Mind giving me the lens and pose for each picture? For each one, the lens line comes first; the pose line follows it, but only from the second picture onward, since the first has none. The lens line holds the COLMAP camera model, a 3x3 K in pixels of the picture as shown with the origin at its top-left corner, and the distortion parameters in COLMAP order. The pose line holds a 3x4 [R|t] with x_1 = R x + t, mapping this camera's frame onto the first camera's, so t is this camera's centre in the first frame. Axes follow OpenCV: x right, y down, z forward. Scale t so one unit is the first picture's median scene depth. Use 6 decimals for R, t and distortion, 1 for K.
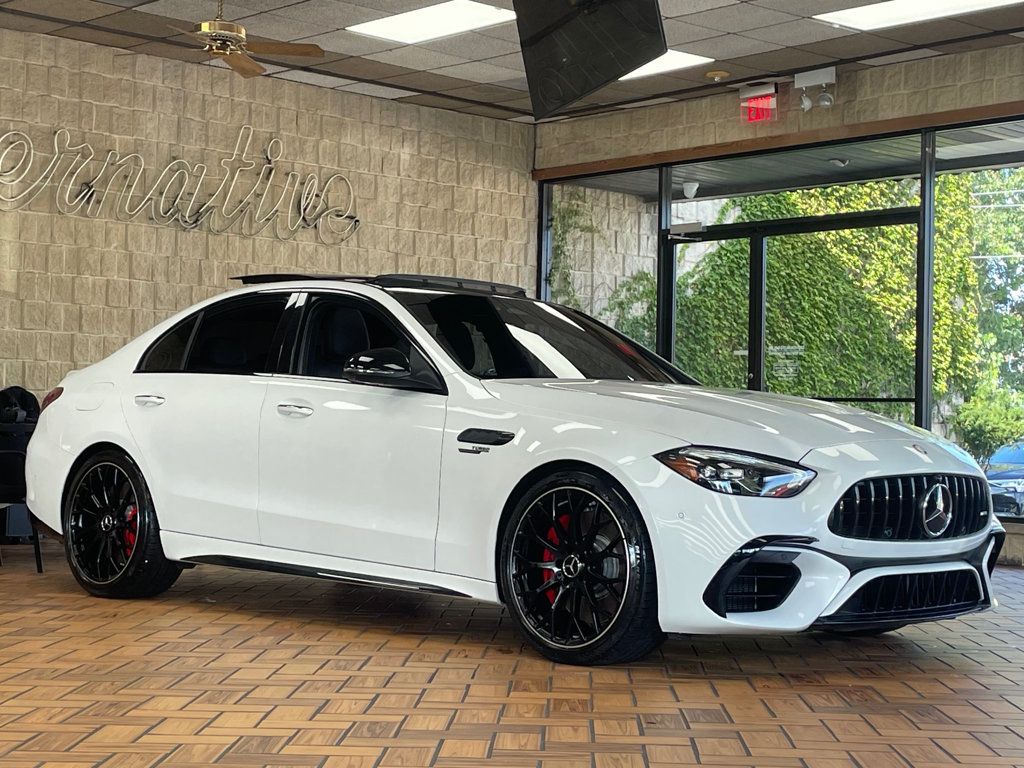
lens RADIAL K [[1750.0, 0, 512.0], [0, 1750.0, 384.0], [0, 0, 1]] dist [0.224099, -0.277792]
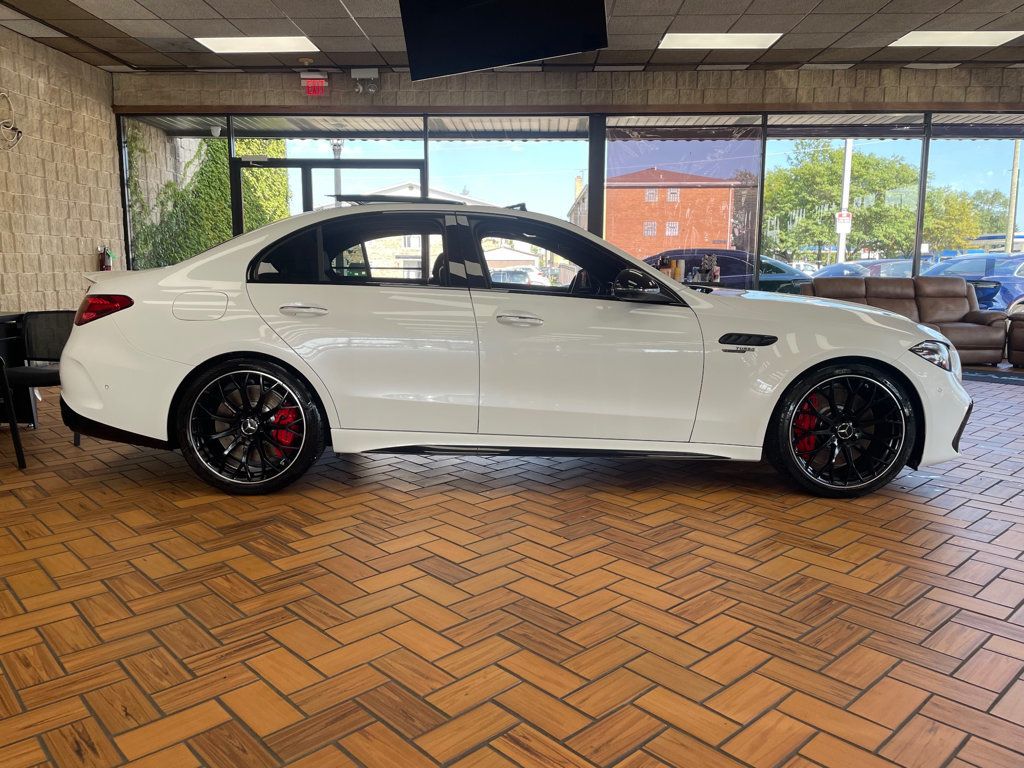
lens RADIAL K [[778.8, 0, 512.0], [0, 778.8, 384.0], [0, 0, 1]] dist [0.011396, -0.036149]
pose [[0.700623, -0.121607, 0.703093, -0.253701], [-0.011812, 0.983258, 0.181834, -0.019114], [-0.713434, -0.135702, 0.687457, 0.325593]]
